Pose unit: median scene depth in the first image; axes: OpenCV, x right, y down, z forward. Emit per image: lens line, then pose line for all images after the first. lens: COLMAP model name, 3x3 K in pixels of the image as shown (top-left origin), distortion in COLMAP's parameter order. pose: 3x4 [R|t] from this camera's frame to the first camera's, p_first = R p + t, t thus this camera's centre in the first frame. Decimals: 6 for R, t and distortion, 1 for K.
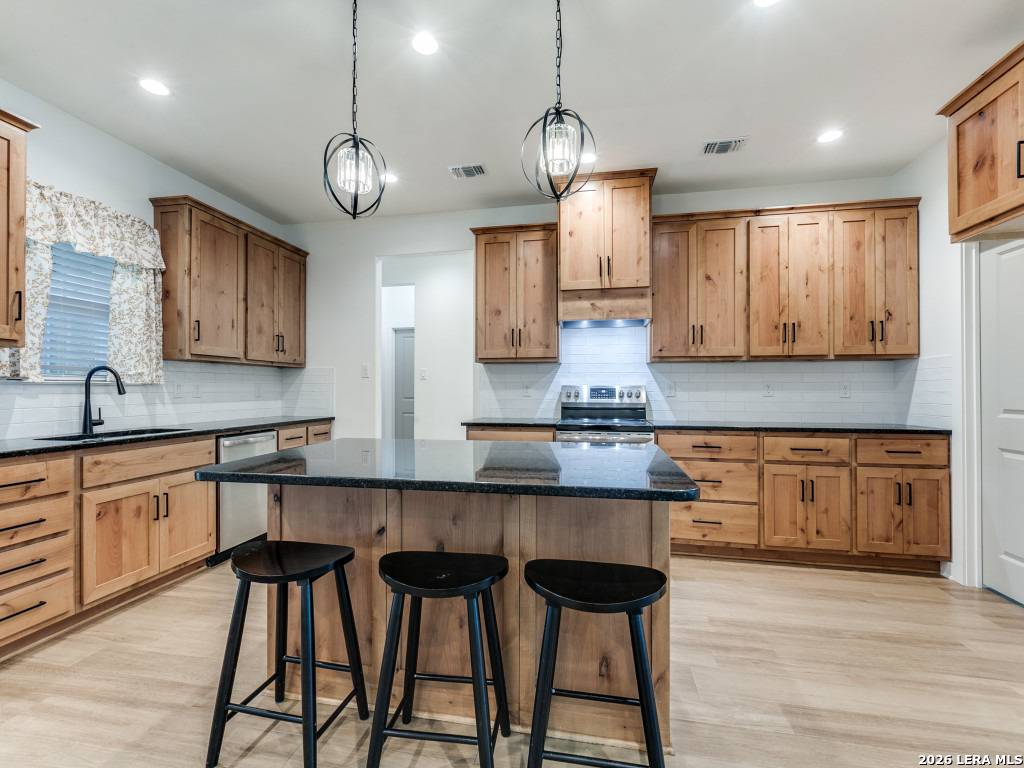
lens RADIAL K [[459.1, 0, 510.6], [0, 459.1, 388.0], [0, 0, 1]] dist [0.002972, 0.000490]
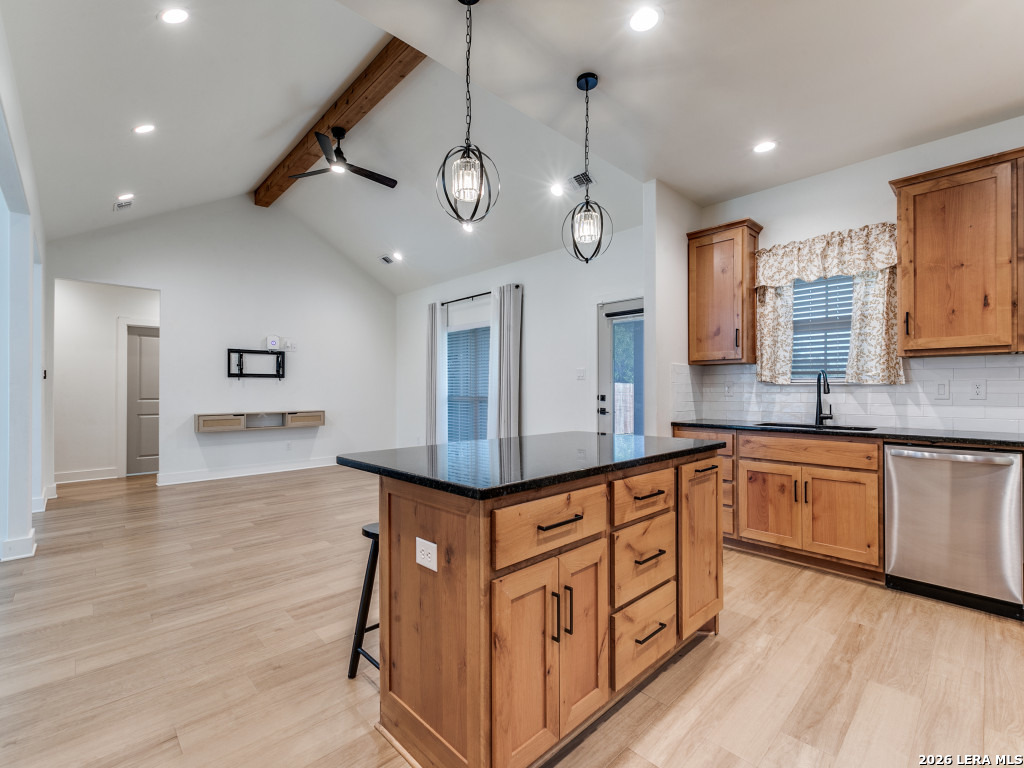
lens RADIAL K [[459.1, 0, 510.6], [0, 459.1, 388.0], [0, 0, 1]] dist [0.002972, 0.000490]
pose [[-0.581063, 0.000231, -0.813858, 0.516150], [0.004174, 0.999988, -0.002697, -0.000676], [0.813848, -0.004964, -0.581057, 0.937274]]
